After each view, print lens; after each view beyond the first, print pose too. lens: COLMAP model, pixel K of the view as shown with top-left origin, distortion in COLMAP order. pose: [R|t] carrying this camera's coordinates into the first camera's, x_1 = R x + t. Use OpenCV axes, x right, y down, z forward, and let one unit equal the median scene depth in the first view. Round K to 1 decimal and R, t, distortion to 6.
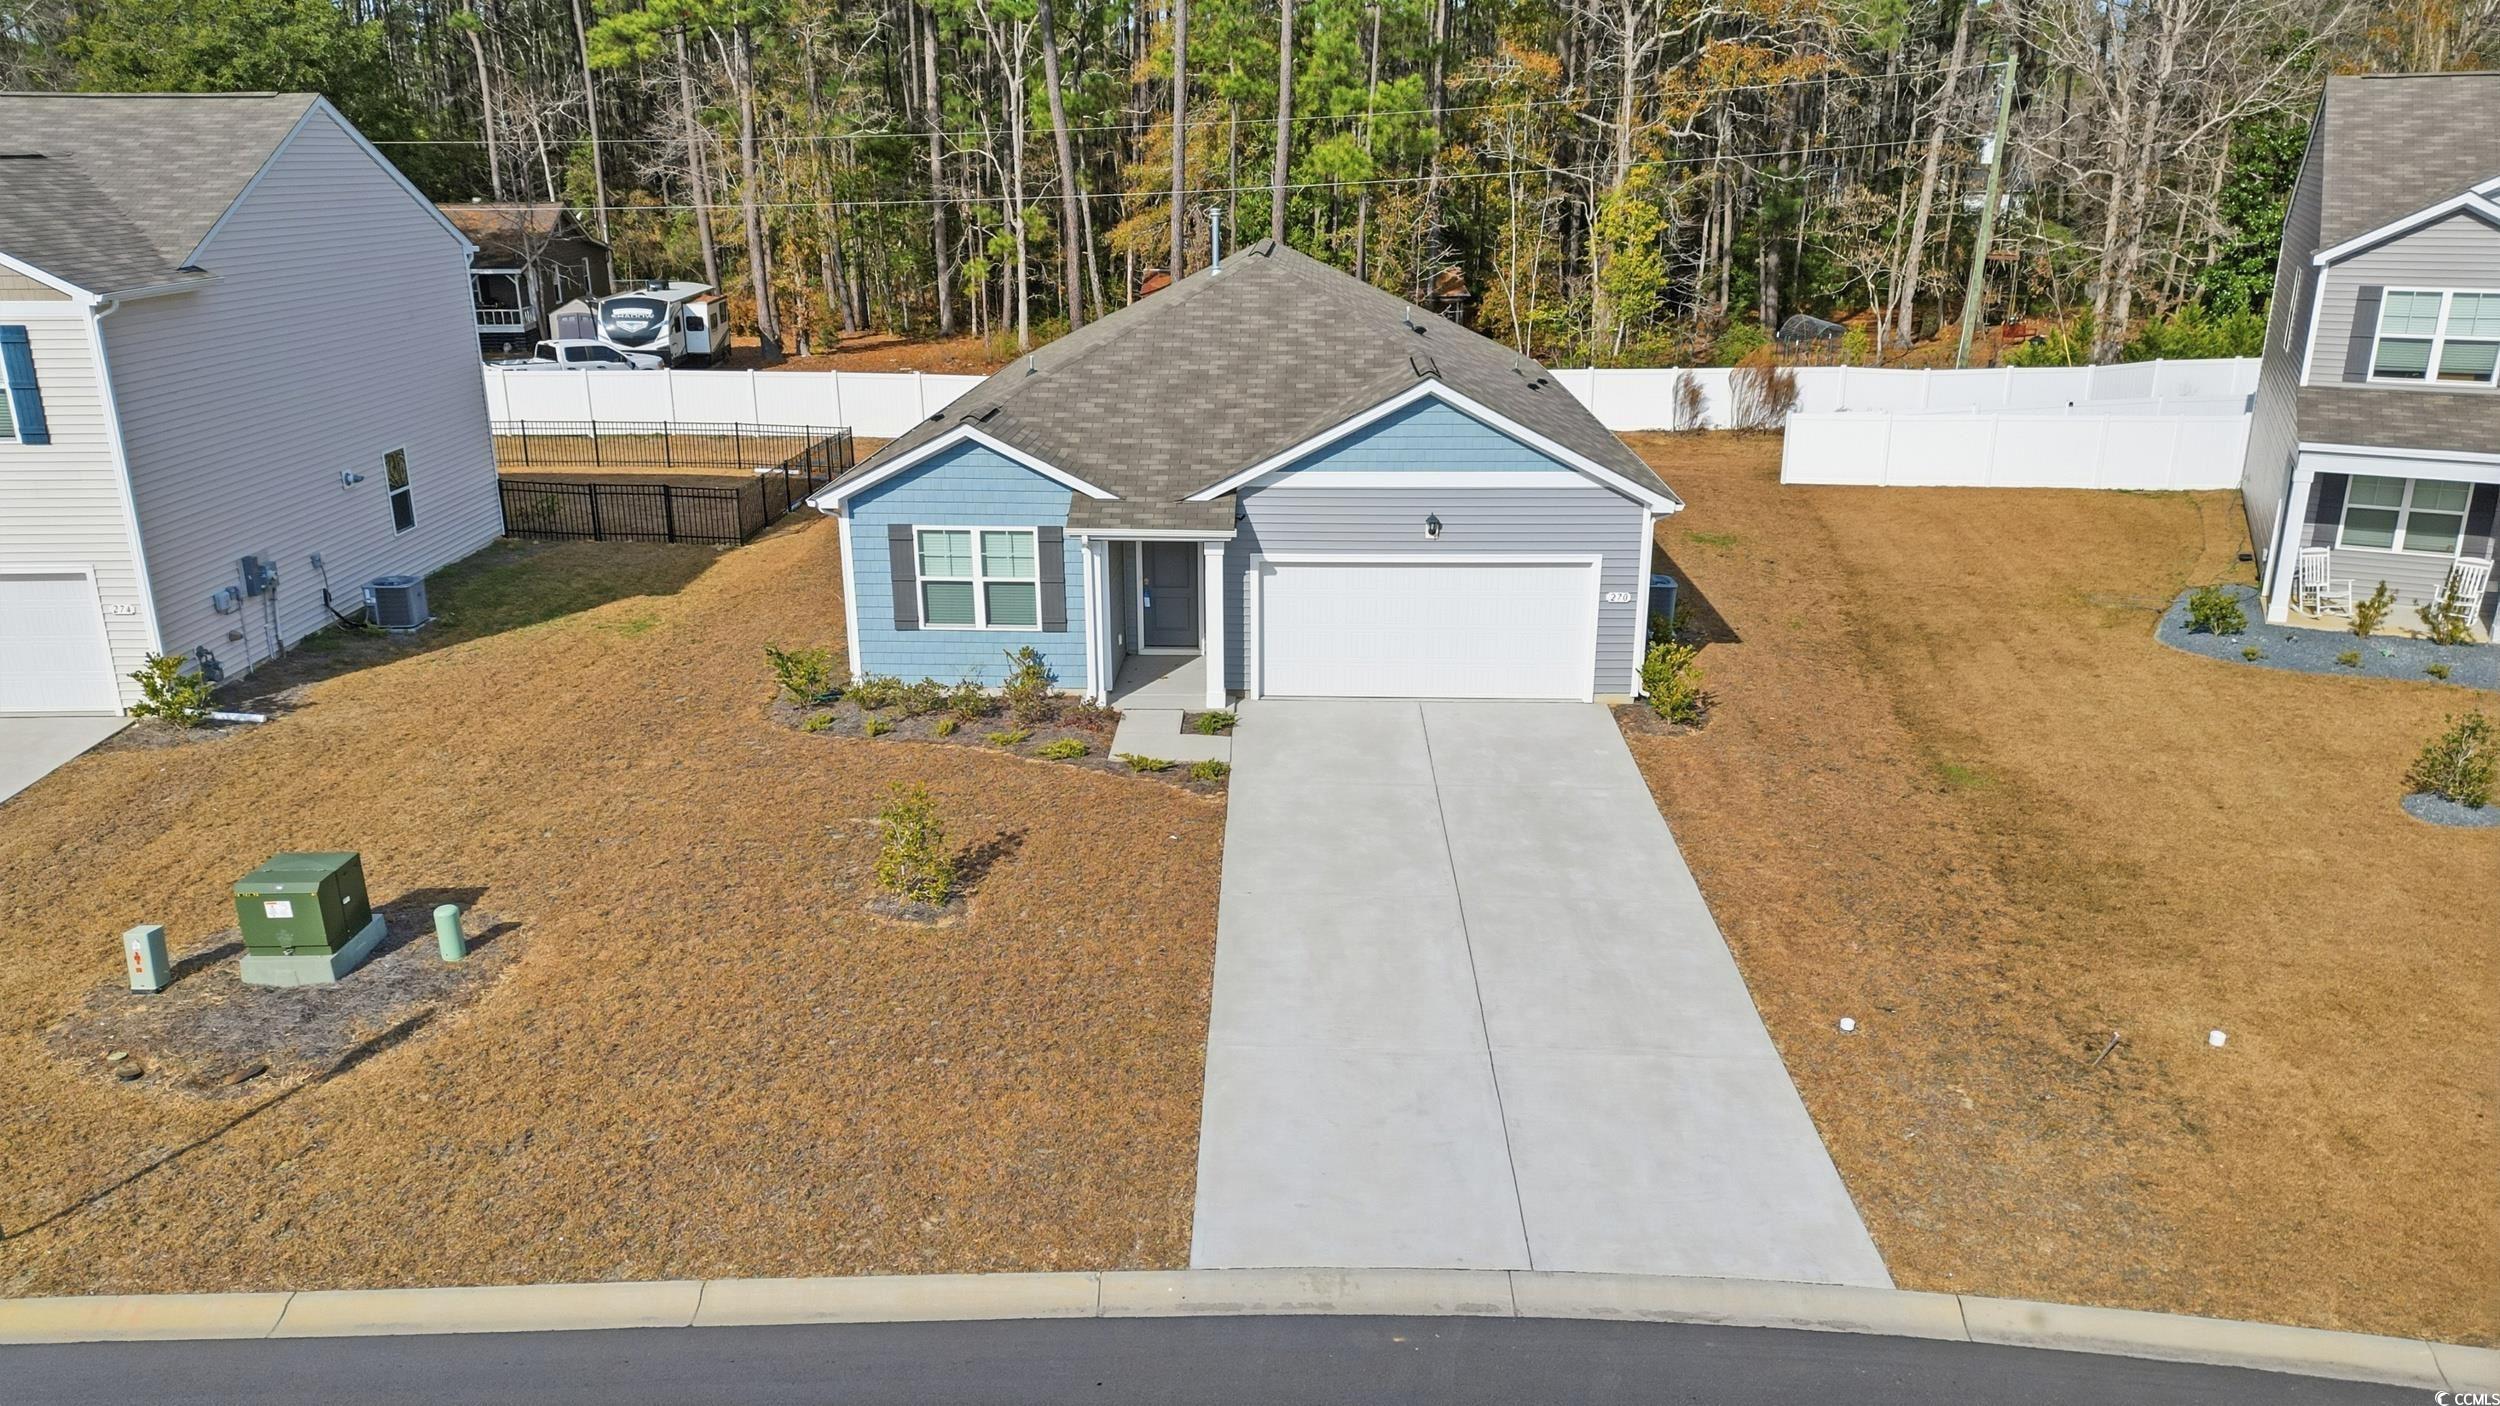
lens RADIAL K [[1757.7, 0, 1258.9], [0, 1757.7, 710.4], [0, 0, 1]] dist [0.059346, -0.042906]
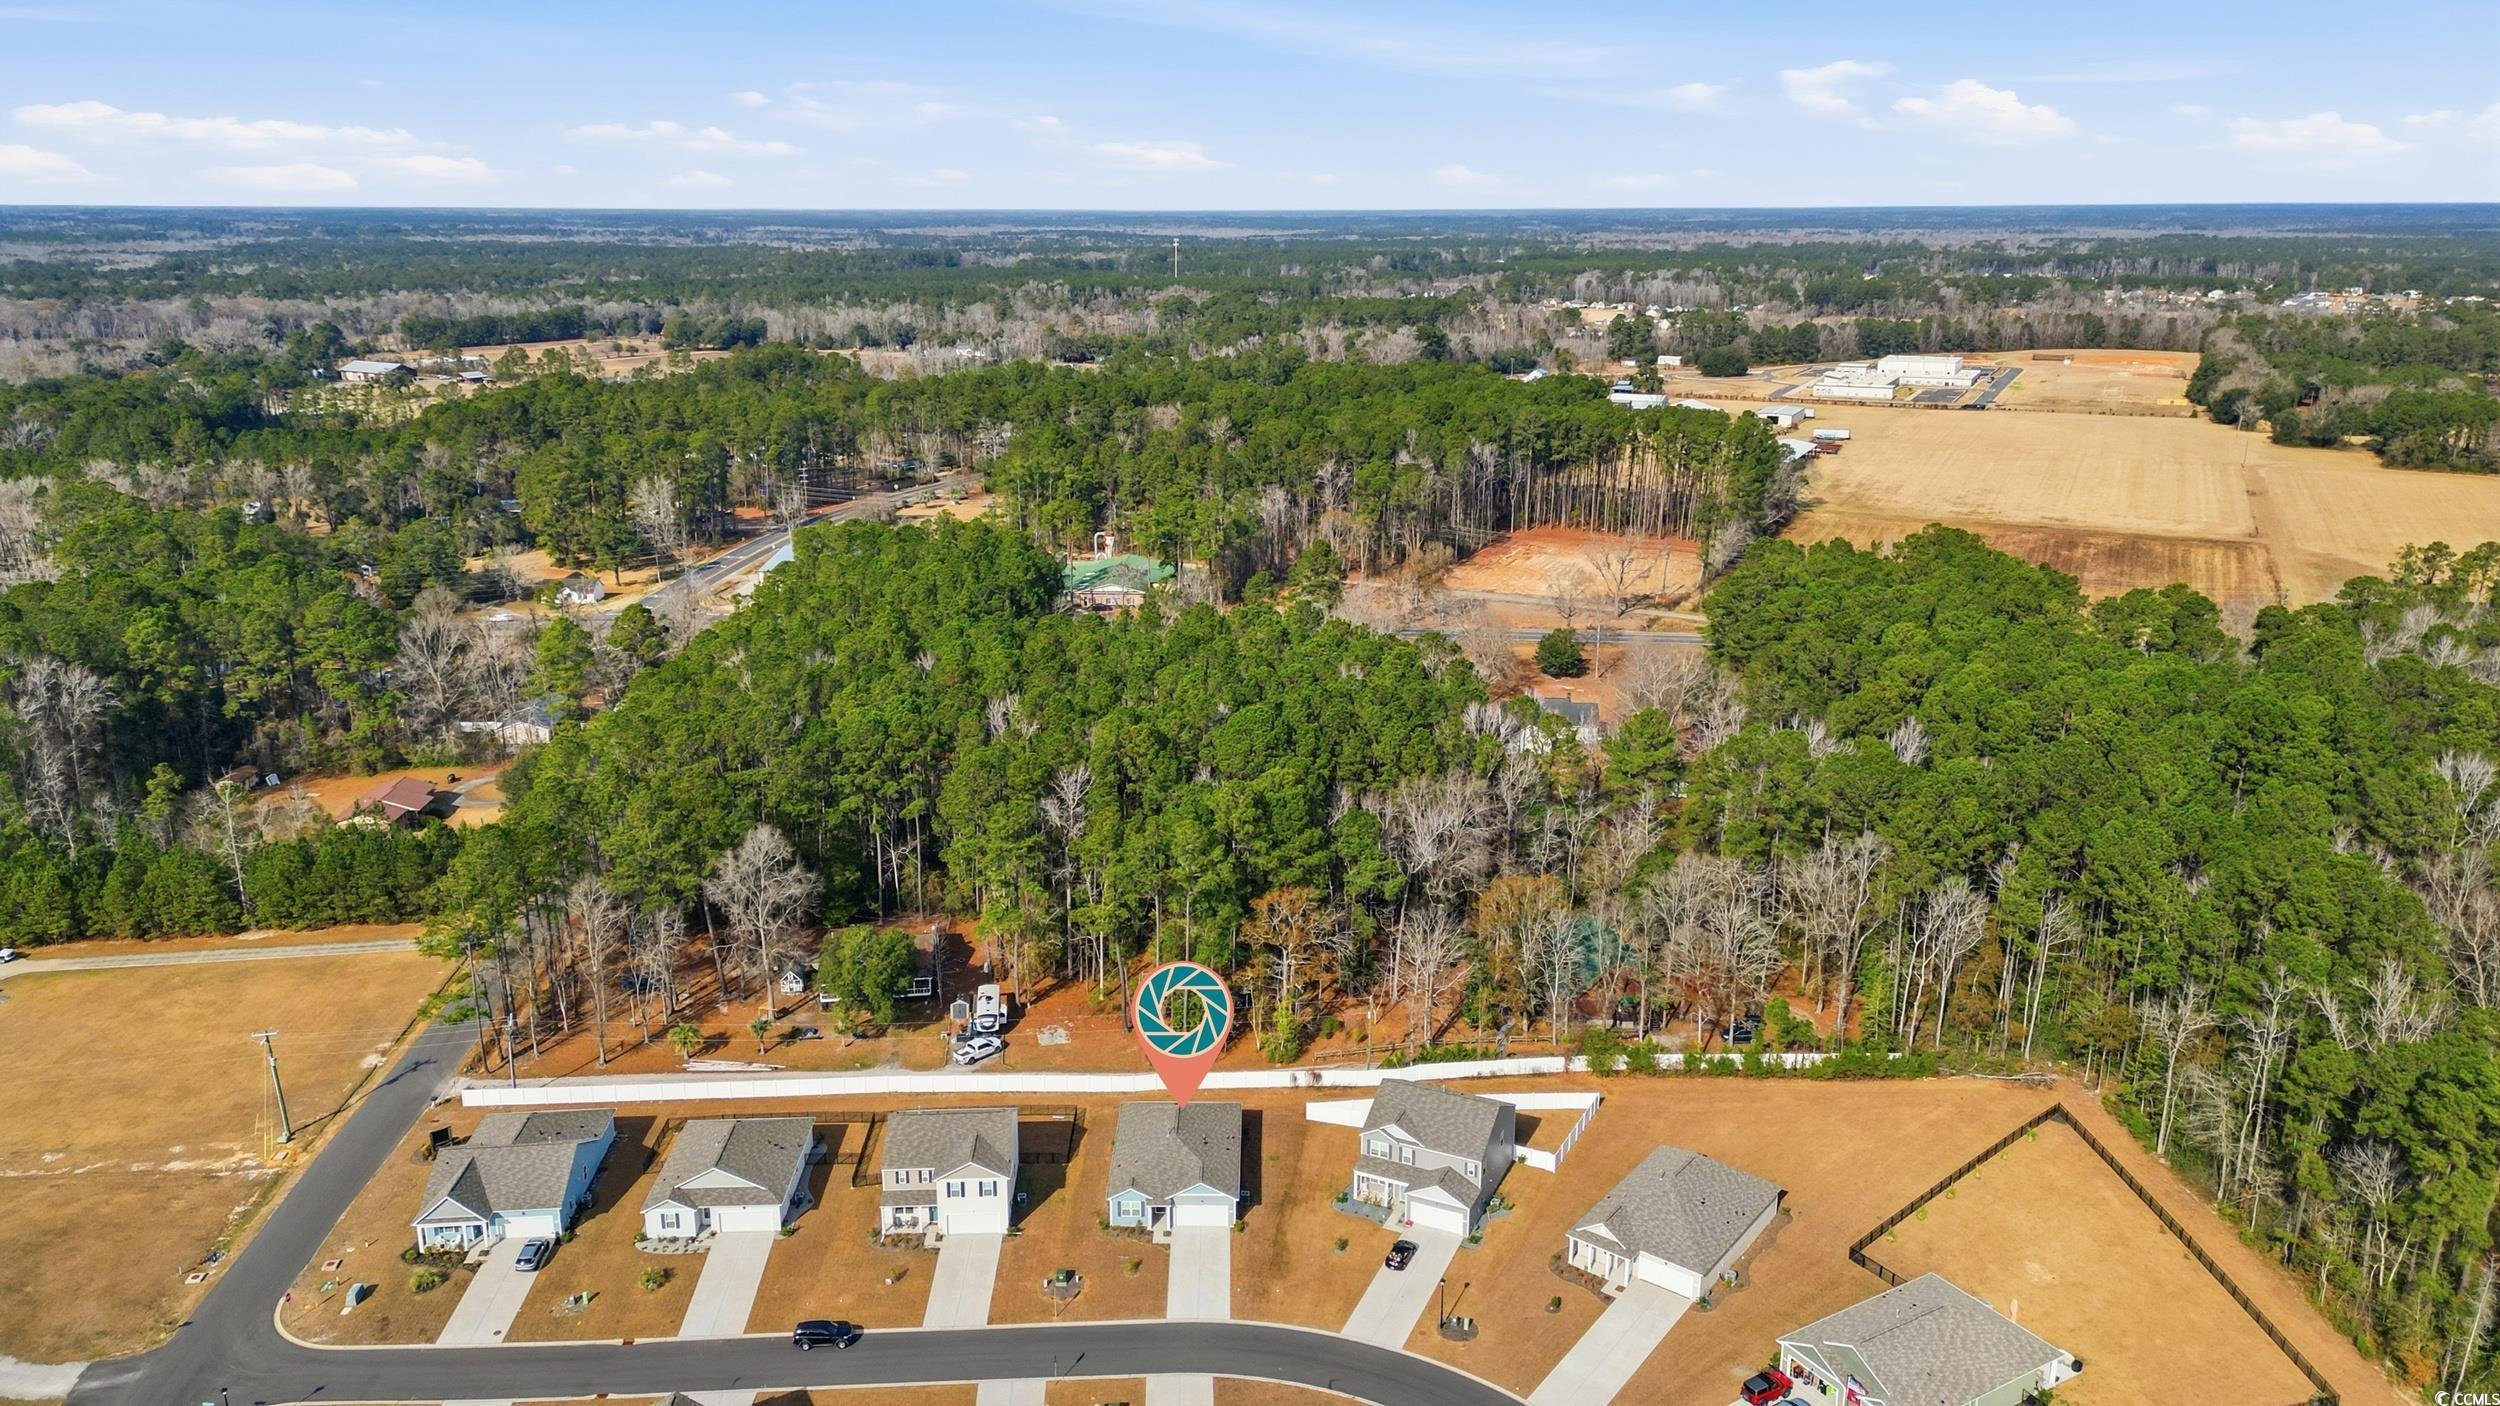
lens RADIAL K [[1757.7, 0, 1241.9], [0, 1757.7, 702.0], [0, 0, 1]] dist [0.059346, -0.042906]
pose [[0.999895, -0.007167, 0.012605, 0.175414], [0.007323, 0.999897, -0.012351, -1.842790], [-0.012515, 0.012442, 0.999844, -5.476968]]
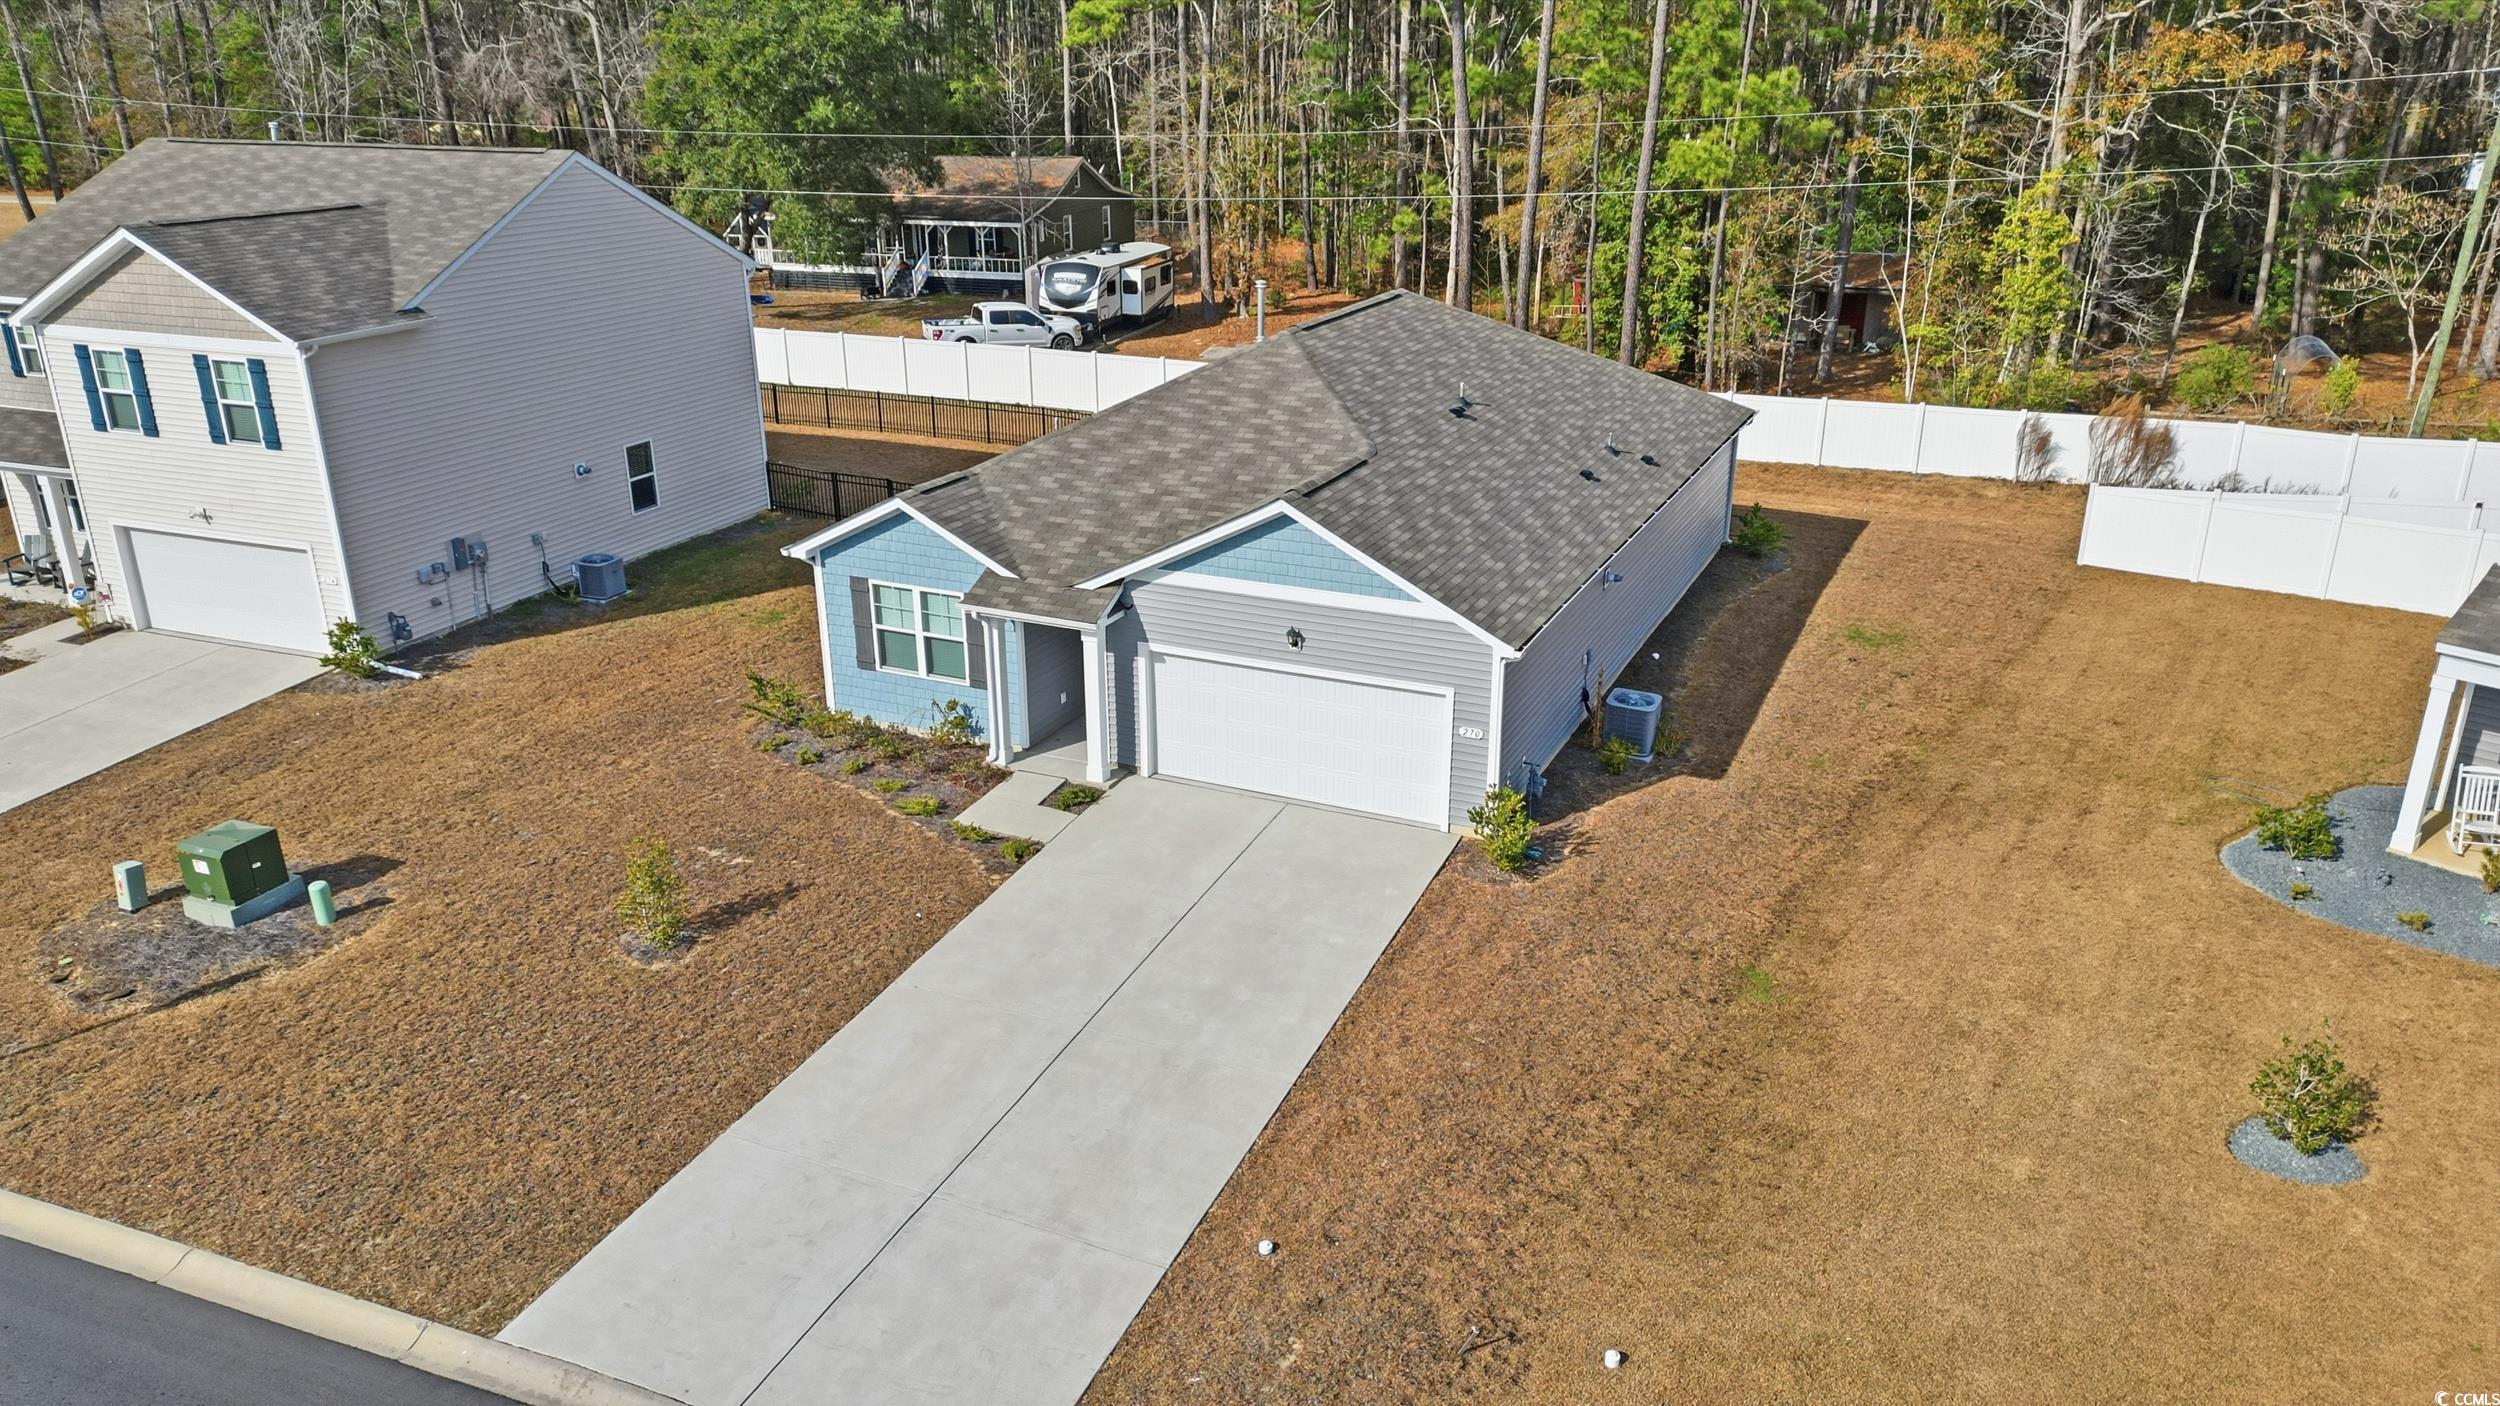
lens RADIAL K [[1757.7, 0, 1260.2], [0, 1757.7, 716.0], [0, 0, 1]] dist [0.059346, -0.042906]
pose [[0.922813, 0.137502, -0.359874, 0.439615], [-0.116101, 0.989967, 0.080537, -0.136617], [0.367337, -0.032539, 0.929518, 0.053076]]
